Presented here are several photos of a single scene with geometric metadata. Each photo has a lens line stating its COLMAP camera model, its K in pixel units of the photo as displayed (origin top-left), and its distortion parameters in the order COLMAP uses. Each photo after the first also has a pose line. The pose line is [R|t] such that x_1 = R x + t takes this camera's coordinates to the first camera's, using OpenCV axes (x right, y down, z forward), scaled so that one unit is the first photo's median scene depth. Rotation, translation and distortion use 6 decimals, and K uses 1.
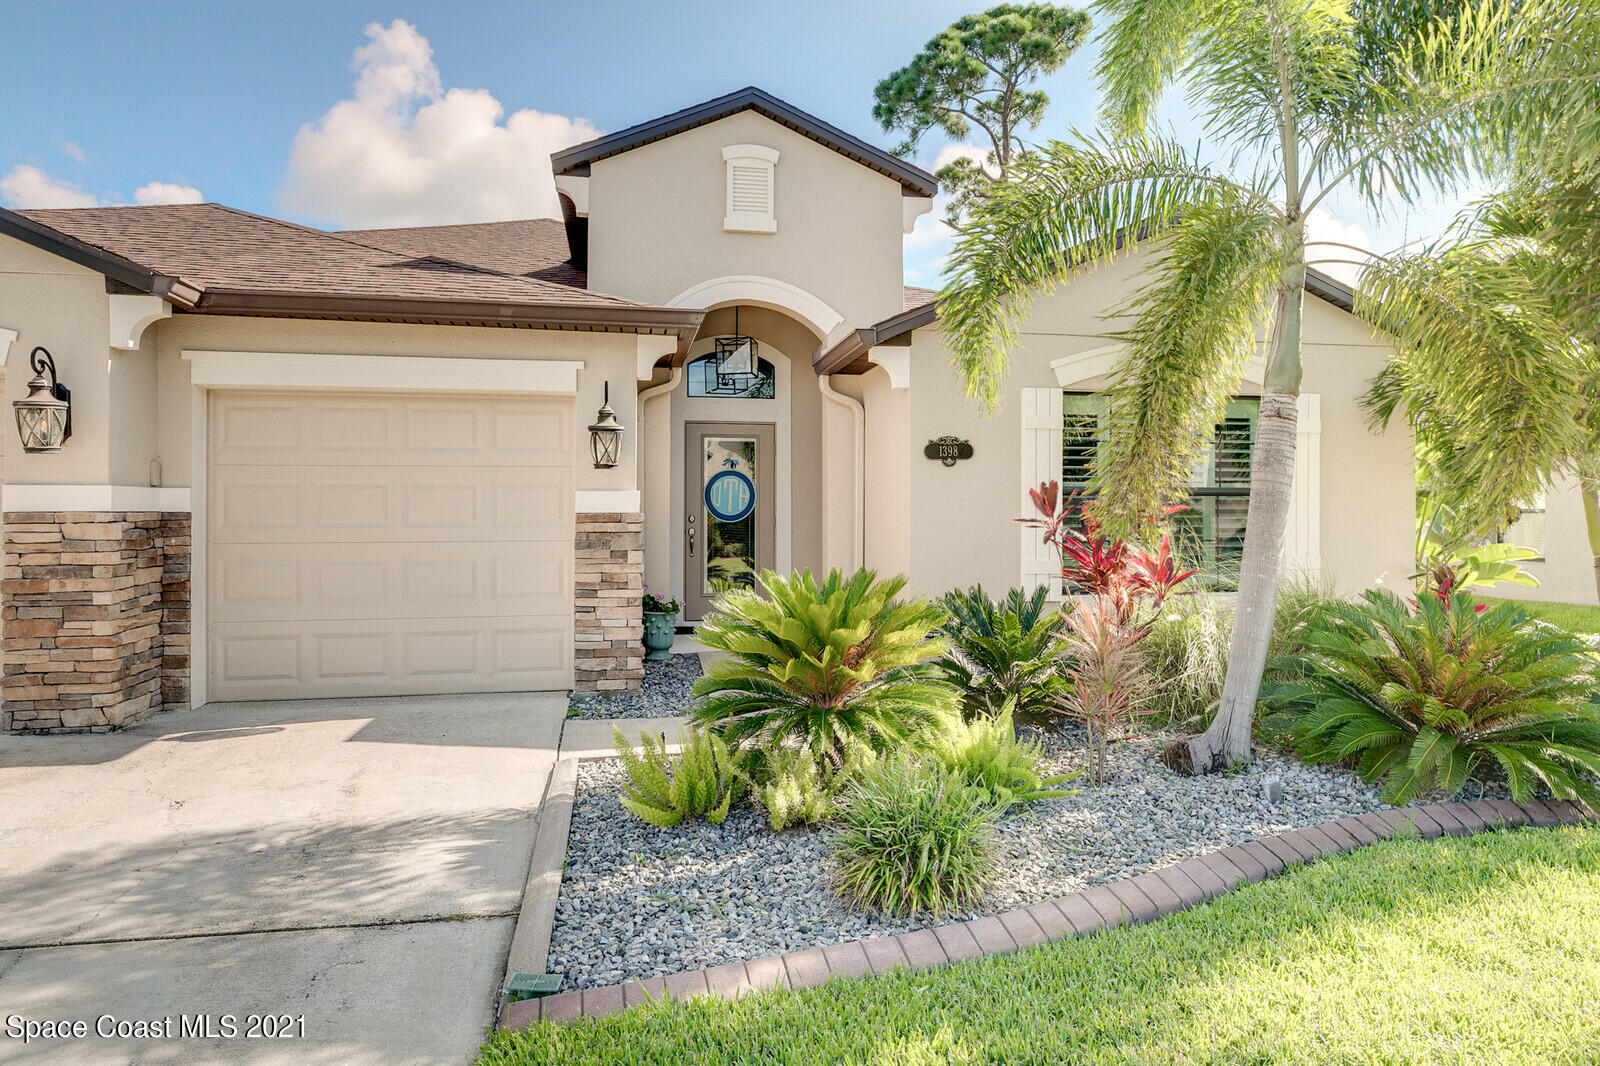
lens RADIAL K [[956.5, 0, 800.0], [0, 956.5, 533.0], [0, 0, 1]] dist [0.020981, 0.000467]
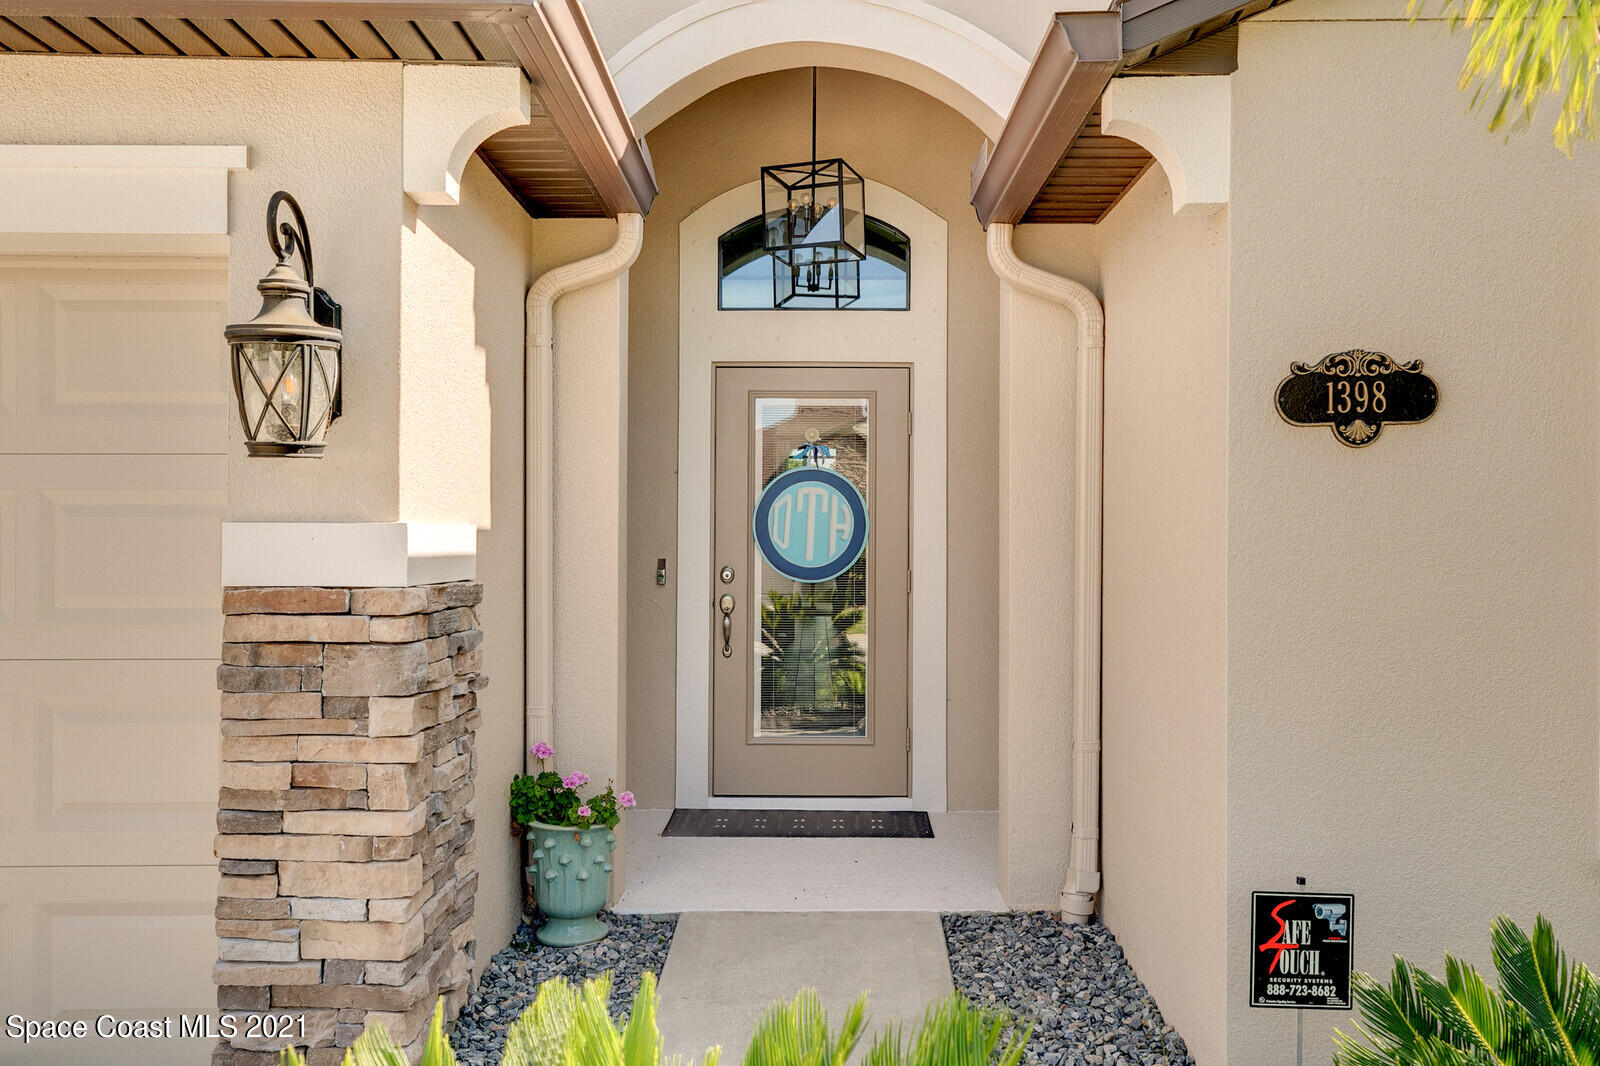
lens RADIAL K [[1354.3, 0, 800.0], [0, 1354.3, 533.0], [0, 0, 1]] dist [0.050524, -0.002284]
pose [[0.983495, 0.002624, -0.180917, 0.055637], [-0.006979, 0.999701, -0.023440, -0.028481], [0.180801, 0.024315, 0.983219, 0.525072]]
